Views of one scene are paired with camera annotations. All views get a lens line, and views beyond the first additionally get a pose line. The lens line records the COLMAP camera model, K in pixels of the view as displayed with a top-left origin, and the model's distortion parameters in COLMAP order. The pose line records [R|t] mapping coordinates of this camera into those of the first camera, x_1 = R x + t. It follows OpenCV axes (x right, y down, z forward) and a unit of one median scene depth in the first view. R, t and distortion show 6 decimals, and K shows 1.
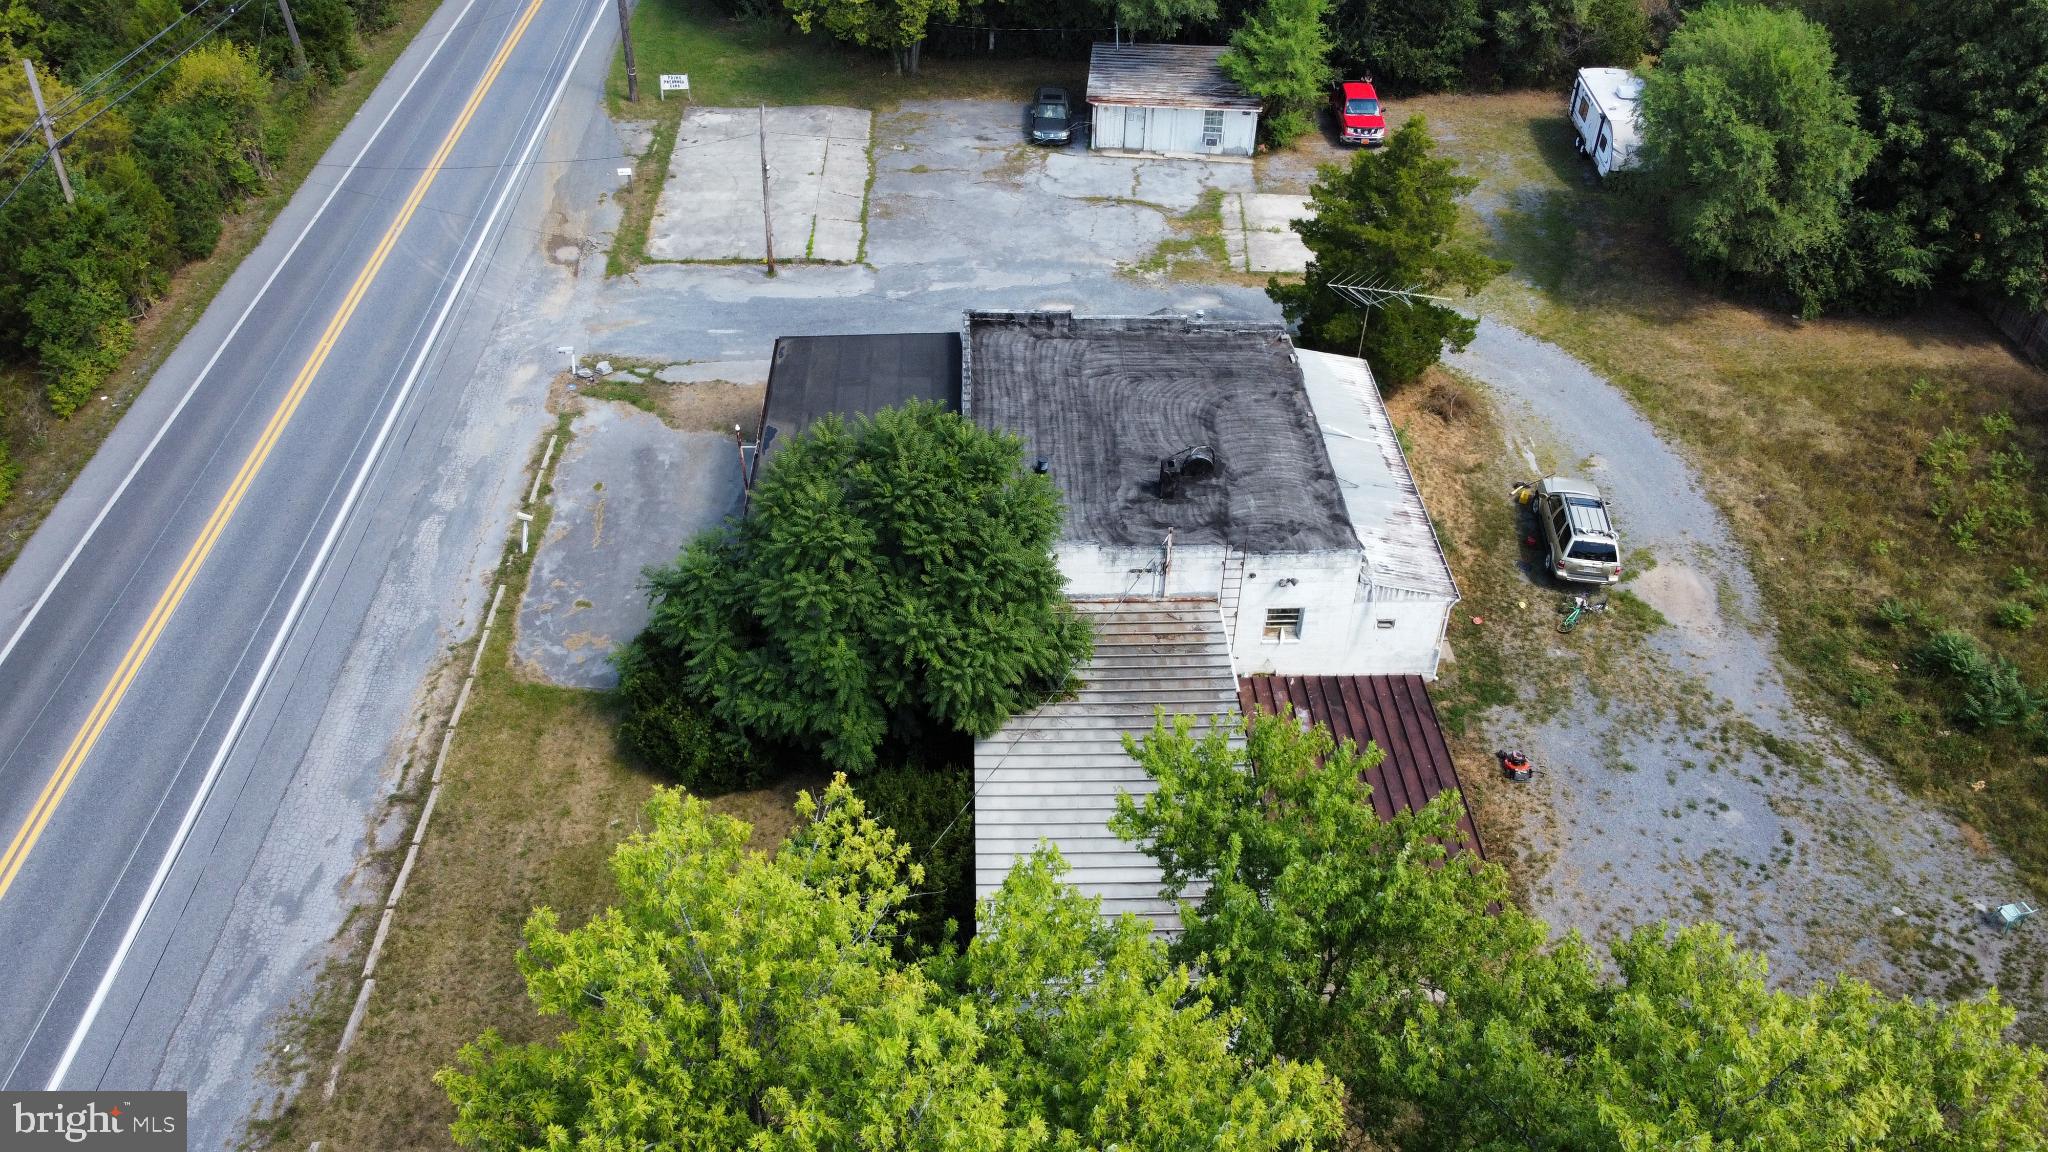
lens RADIAL K [[1556.3, 0, 1026.7], [0, 1556.3, 567.7], [0, 0, 1]] dist [0.006999, -0.007889]
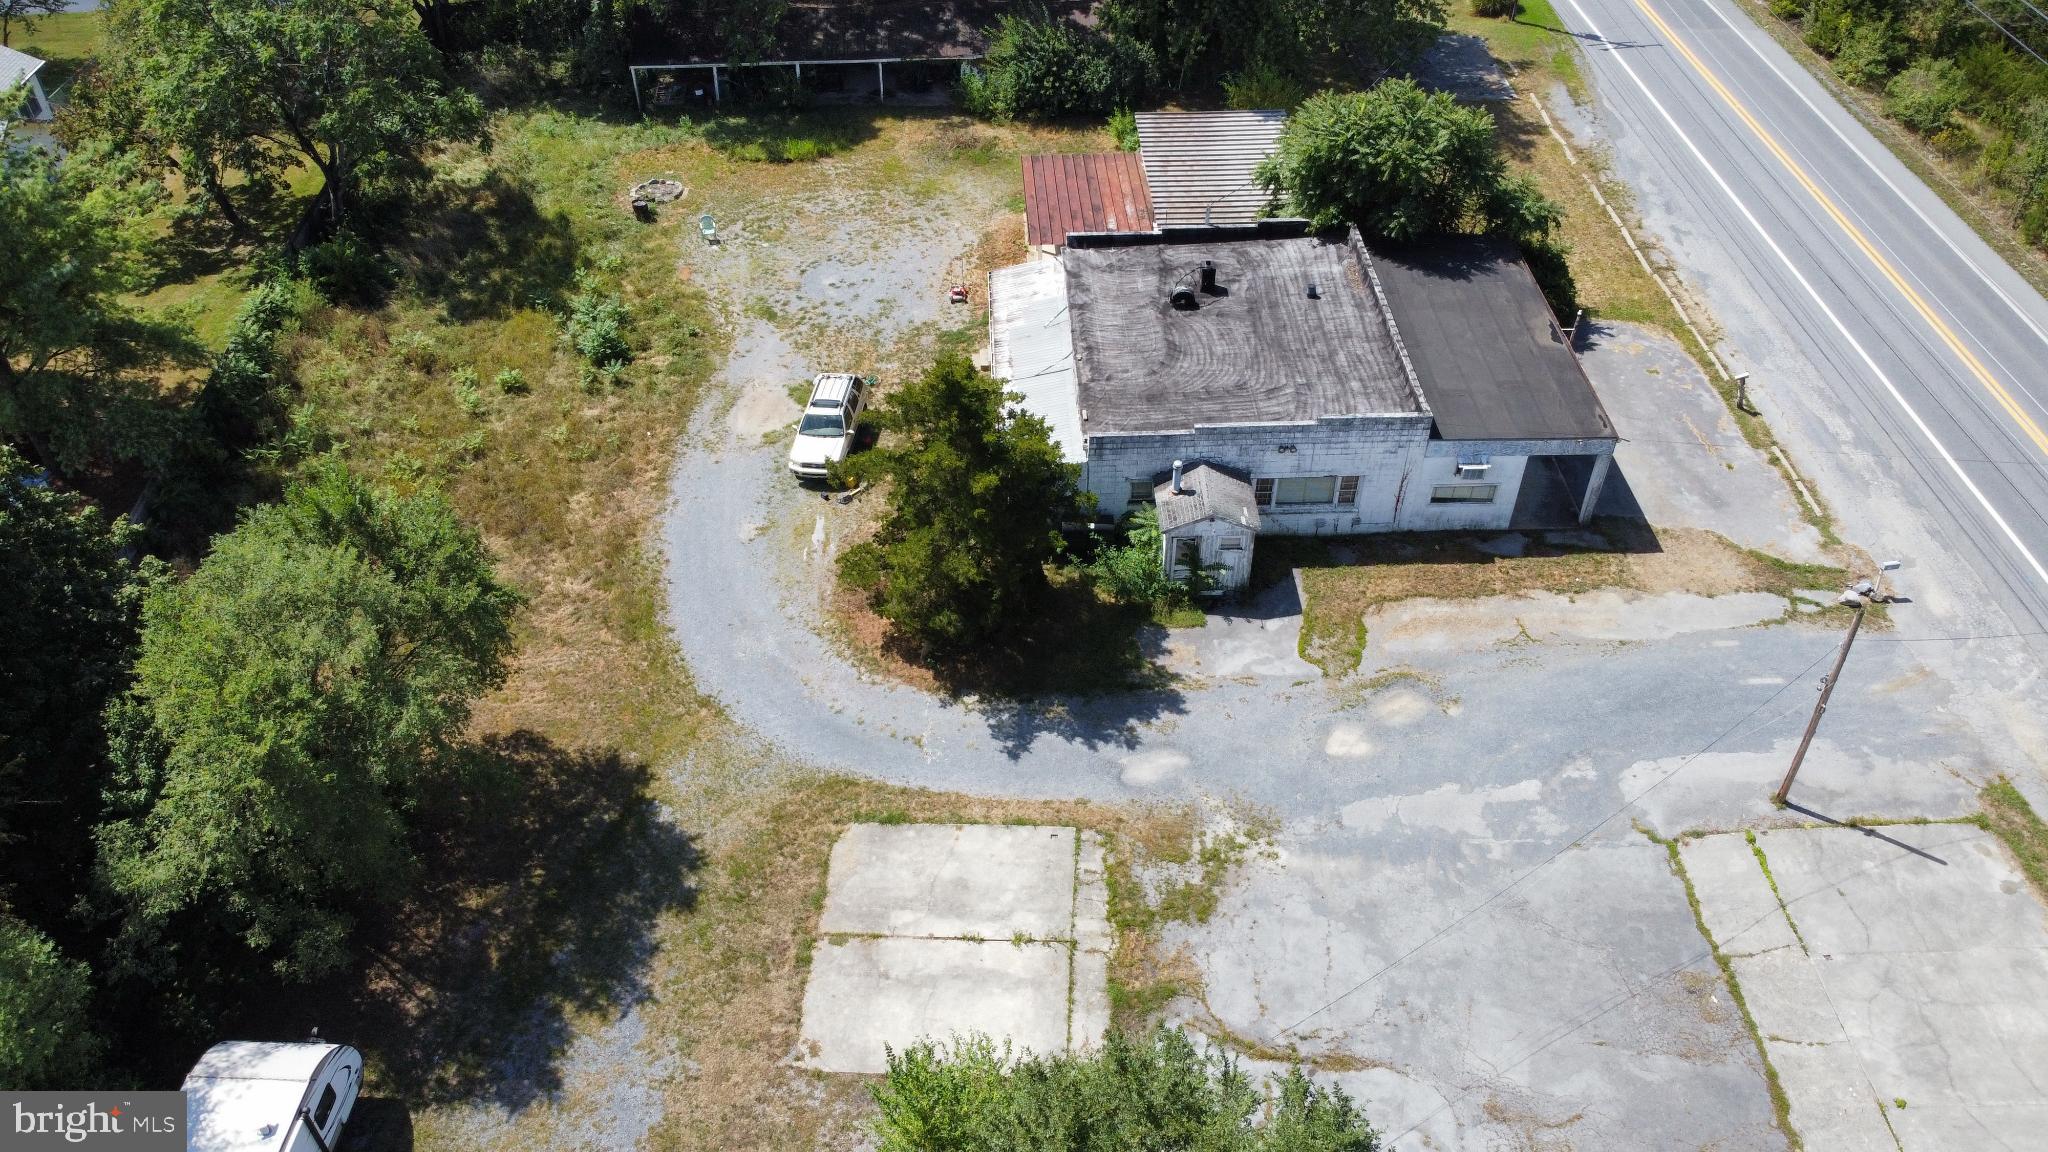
lens RADIAL K [[1556.3, 0, 1026.7], [0, 1556.3, 567.7], [0, 0, 1]] dist [0.006999, -0.007889]
pose [[-0.999869, -0.010335, -0.012470, 0.224452], [-0.014137, 0.181258, 0.983334, -1.114695], [-0.007903, 0.983381, -0.181380, 1.305950]]
